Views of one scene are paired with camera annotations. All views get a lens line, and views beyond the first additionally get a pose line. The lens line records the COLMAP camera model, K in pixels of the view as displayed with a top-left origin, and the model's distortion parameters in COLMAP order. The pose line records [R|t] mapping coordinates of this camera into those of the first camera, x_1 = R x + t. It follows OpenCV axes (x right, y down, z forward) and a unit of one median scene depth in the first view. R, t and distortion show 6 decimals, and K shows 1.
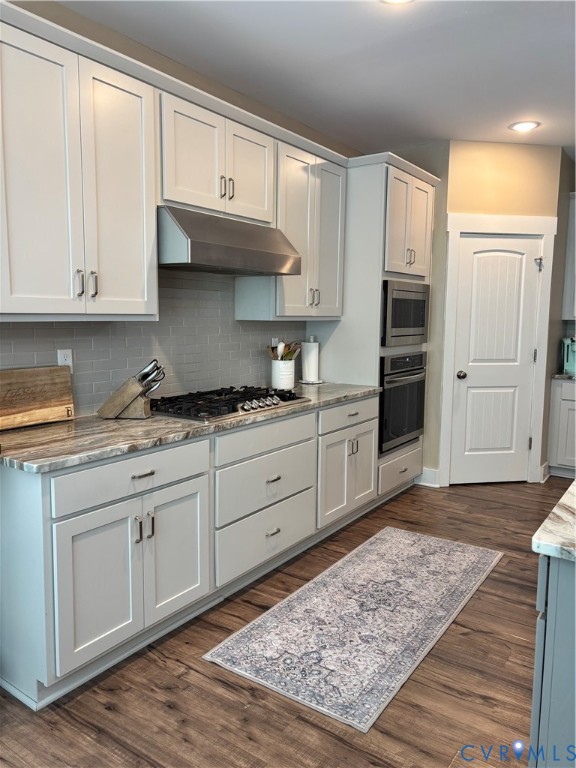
lens RADIAL K [[583.3, 0, 287.2], [0, 583.3, 382.6], [0, 0, 1]] dist [0.032693, -0.000612]
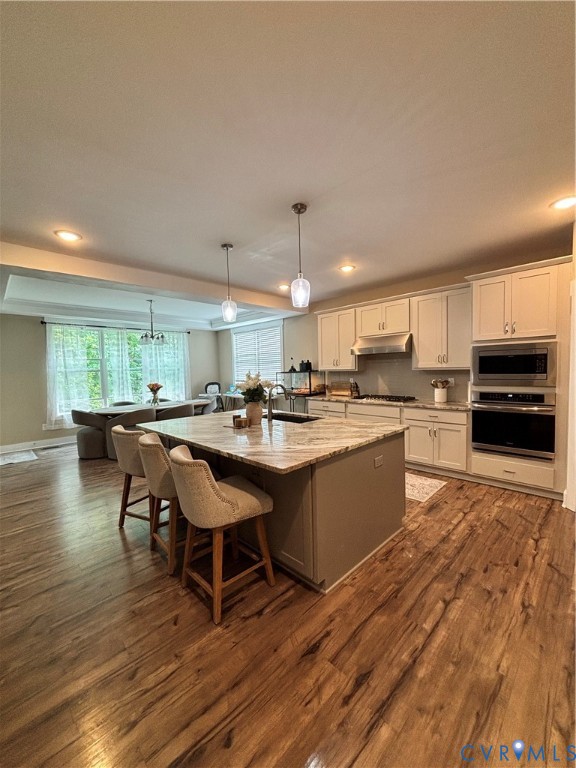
lens RADIAL K [[308.9, 0, 290.1], [0, 308.9, 383.9], [0, 0, 1]] dist [-0.001916, -0.000863]
pose [[-0.167510, 0.036781, -0.985184, 1.192287], [-0.102745, 0.993211, 0.054550, -0.061173], [0.980502, 0.110361, -0.162593, 0.647772]]
